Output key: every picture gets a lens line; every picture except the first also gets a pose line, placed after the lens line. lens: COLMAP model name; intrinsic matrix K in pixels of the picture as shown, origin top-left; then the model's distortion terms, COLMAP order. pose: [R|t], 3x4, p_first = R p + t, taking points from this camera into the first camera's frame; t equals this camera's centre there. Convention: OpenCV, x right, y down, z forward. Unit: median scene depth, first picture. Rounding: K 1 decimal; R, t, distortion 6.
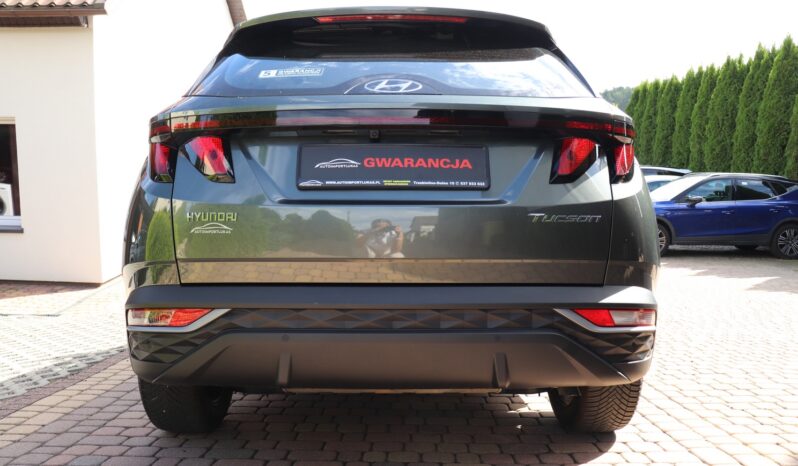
lens RADIAL K [[673.6, 0, 399.9], [0, 673.6, 237.4], [0, 0, 1]] dist [-0.156723, 0.124244]
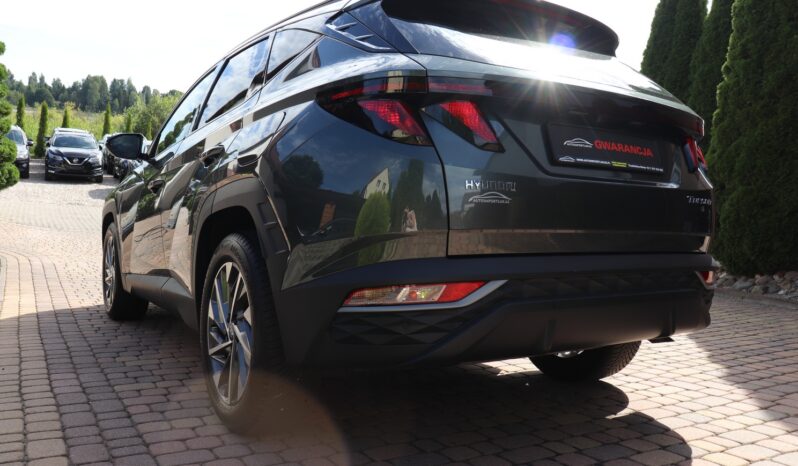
lens RADIAL K [[673.6, 0, 394.0], [0, 673.6, 225.3], [0, 0, 1]] dist [-0.156723, 0.124244]
pose [[0.849069, 0.014630, 0.528080, -0.912451], [-0.017778, 0.999842, 0.000884, 0.028018], [-0.527983, -0.010139, 0.849194, 0.241950]]
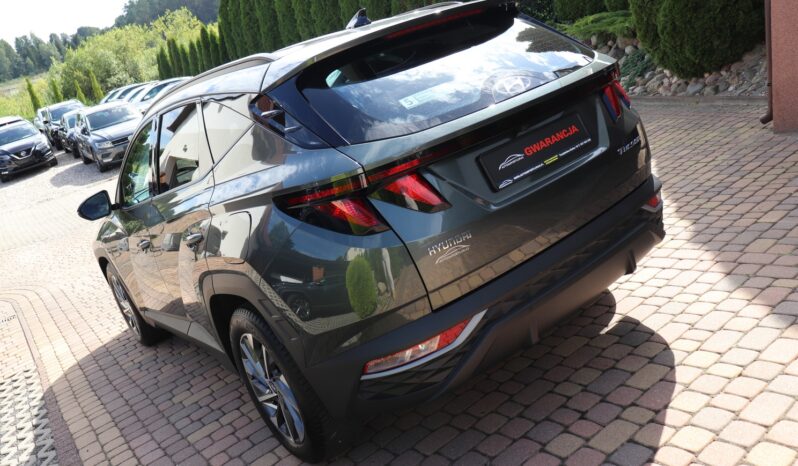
lens RADIAL K [[673.6, 0, 396.0], [0, 673.6, 229.3], [0, 0, 1]] dist [-0.156723, 0.124244]
pose [[0.767451, -0.384365, 0.513111, -0.914309], [0.309021, 0.923018, 0.229225, -0.334983], [-0.561716, -0.017357, 0.827148, 0.120011]]
